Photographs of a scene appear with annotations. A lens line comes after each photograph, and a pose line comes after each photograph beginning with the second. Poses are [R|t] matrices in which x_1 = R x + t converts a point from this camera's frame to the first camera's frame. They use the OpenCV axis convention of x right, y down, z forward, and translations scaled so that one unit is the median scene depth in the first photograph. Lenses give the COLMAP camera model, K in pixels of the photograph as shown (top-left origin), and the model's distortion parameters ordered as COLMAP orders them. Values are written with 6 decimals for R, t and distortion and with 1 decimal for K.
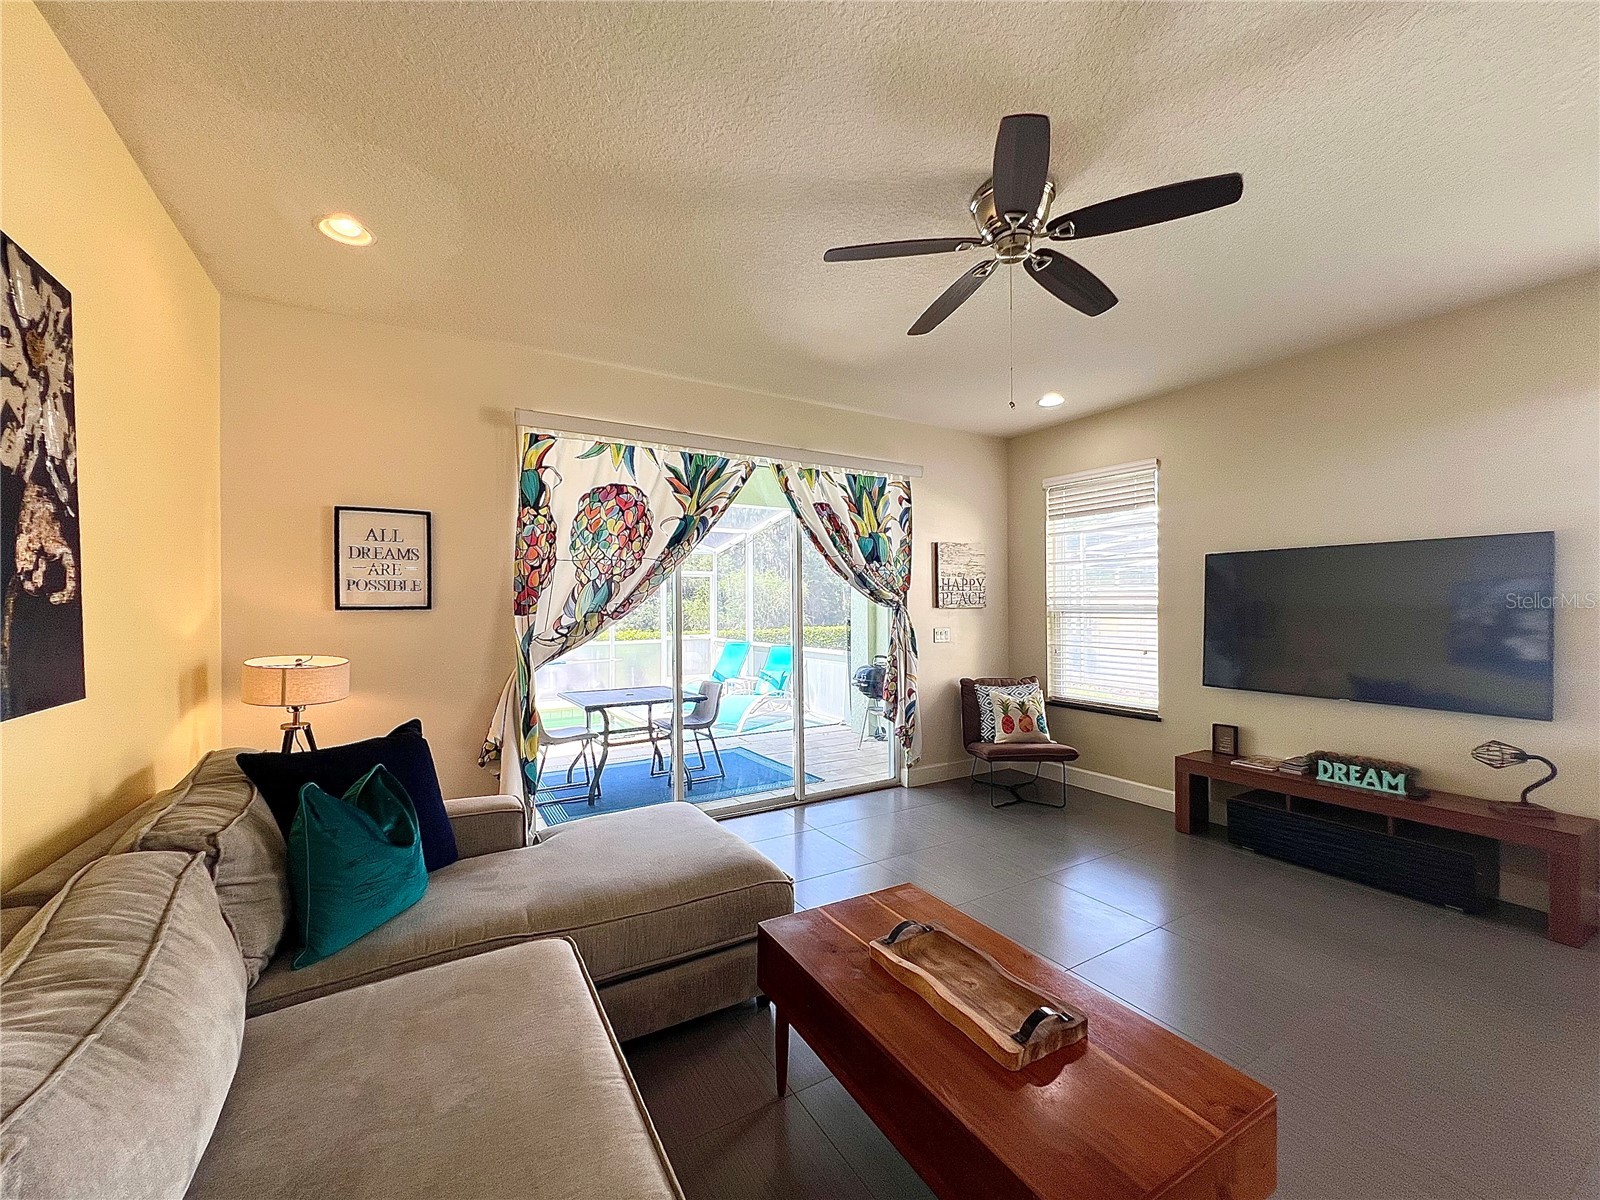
lens RADIAL K [[641.4, 0, 804.7], [0, 641.4, 603.9], [0, 0, 1]] dist [-0.003967, 0.000876]
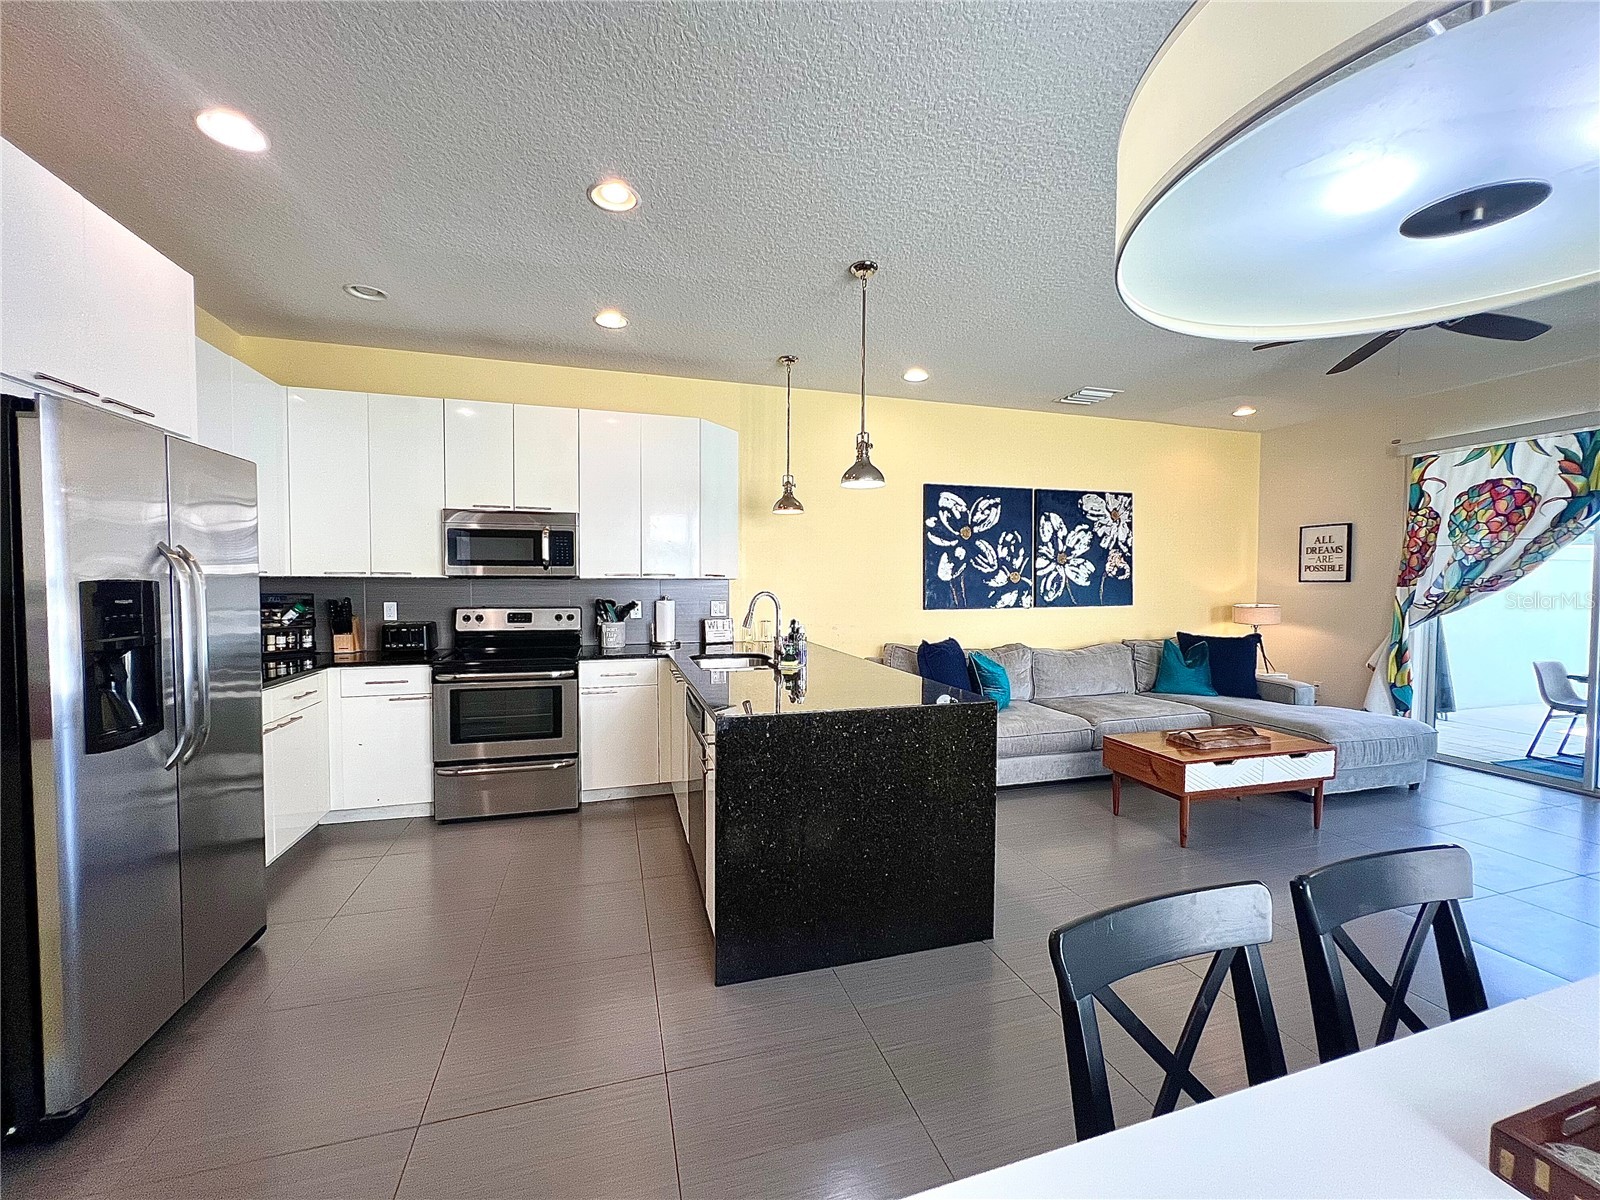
lens RADIAL K [[641.4, 0, 799.2], [0, 641.4, 602.9], [0, 0, 1]] dist [-0.003967, 0.000876]
pose [[-0.246311, 0.036152, -0.968516, 1.200833], [0.002665, 0.999326, 0.036624, -0.001740], [0.969187, 0.006440, -0.246241, 0.030636]]
